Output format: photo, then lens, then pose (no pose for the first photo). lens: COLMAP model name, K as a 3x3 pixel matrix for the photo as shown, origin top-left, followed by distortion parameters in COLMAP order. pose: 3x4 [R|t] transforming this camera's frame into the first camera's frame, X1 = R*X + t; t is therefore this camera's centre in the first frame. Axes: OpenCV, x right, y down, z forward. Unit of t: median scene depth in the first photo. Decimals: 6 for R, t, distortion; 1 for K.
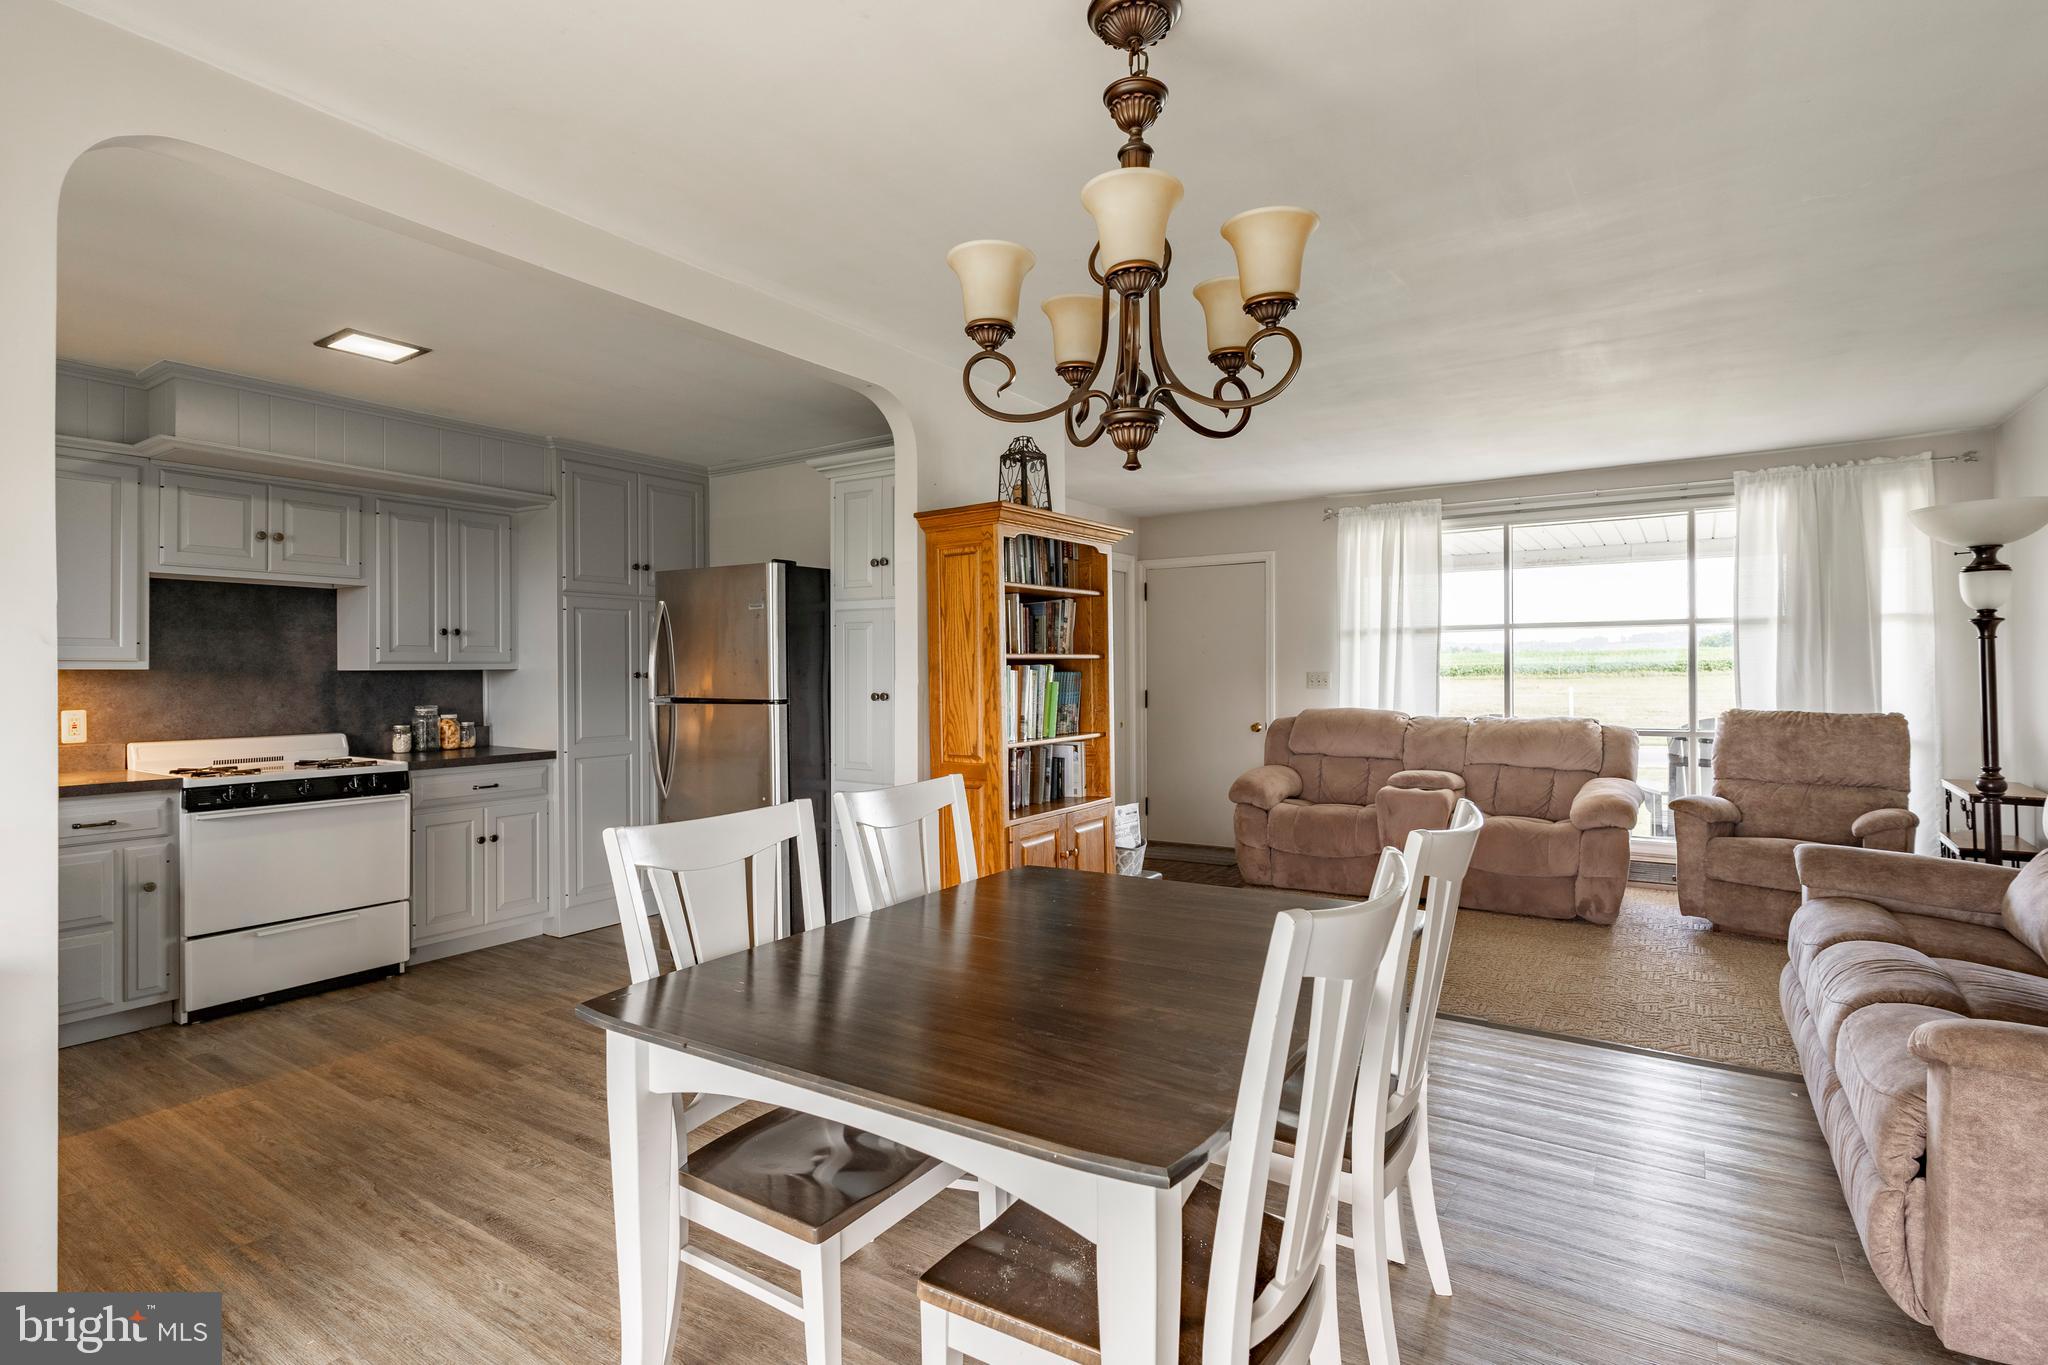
lens RADIAL K [[983.1, 0, 1018.9], [0, 983.1, 681.1], [0, 0, 1]] dist [-0.000938, 0.000190]
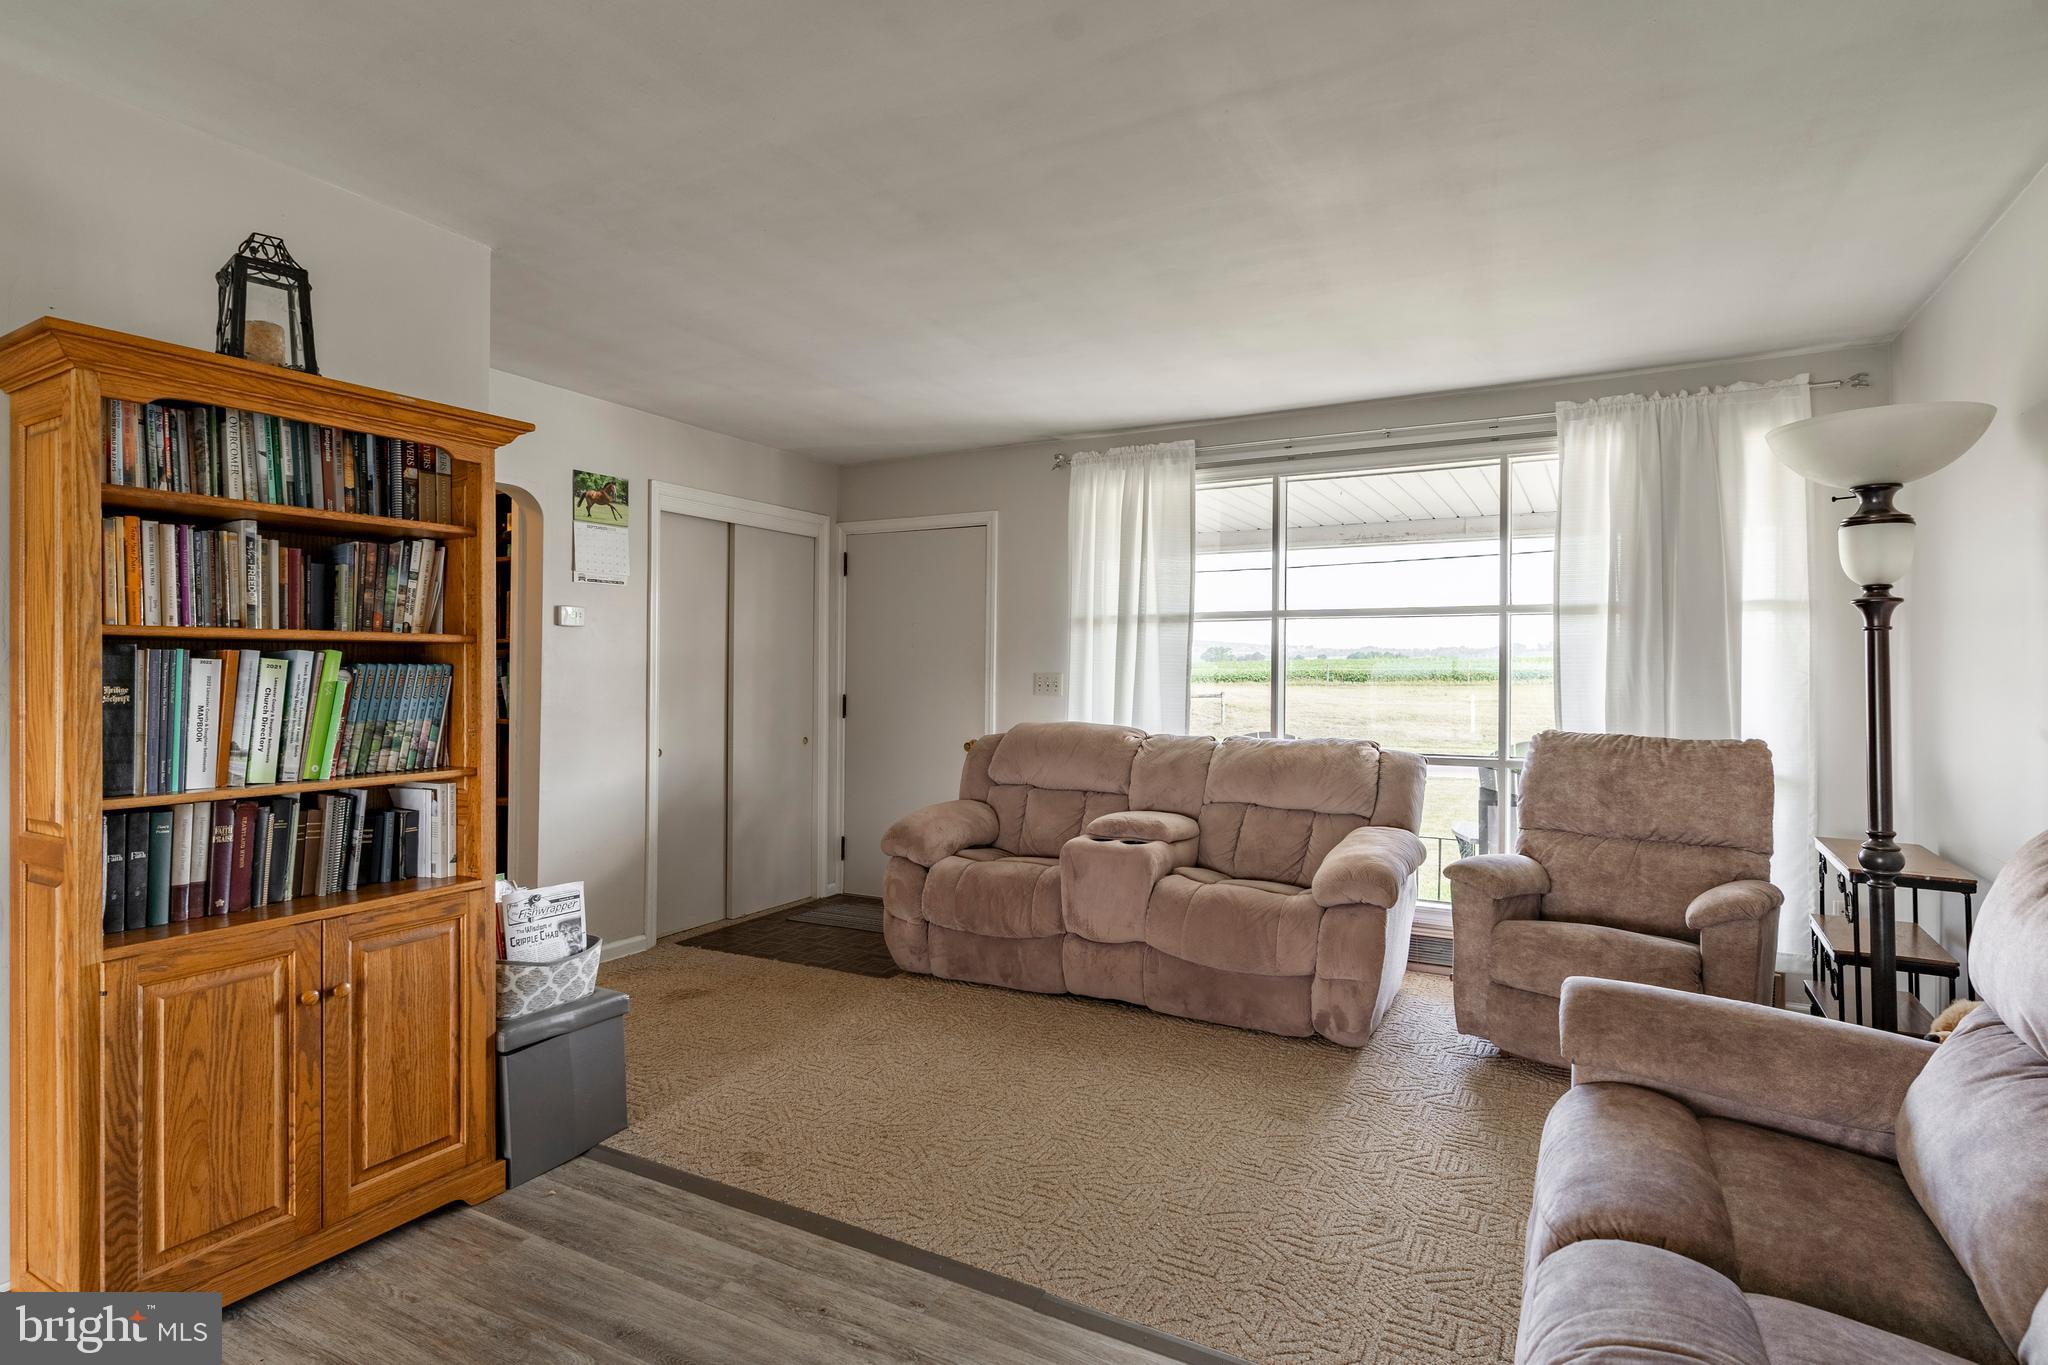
lens RADIAL K [[1026.4, 0, 1024.0], [0, 1026.4, 682.5], [0, 0, 1]] dist [0.002714, 0.000280]
pose [[0.996434, 0.011510, 0.083592, 0.302614], [-0.011541, 0.999933, -0.000122, -0.002310], [-0.083588, -0.000843, 0.996500, 0.304787]]
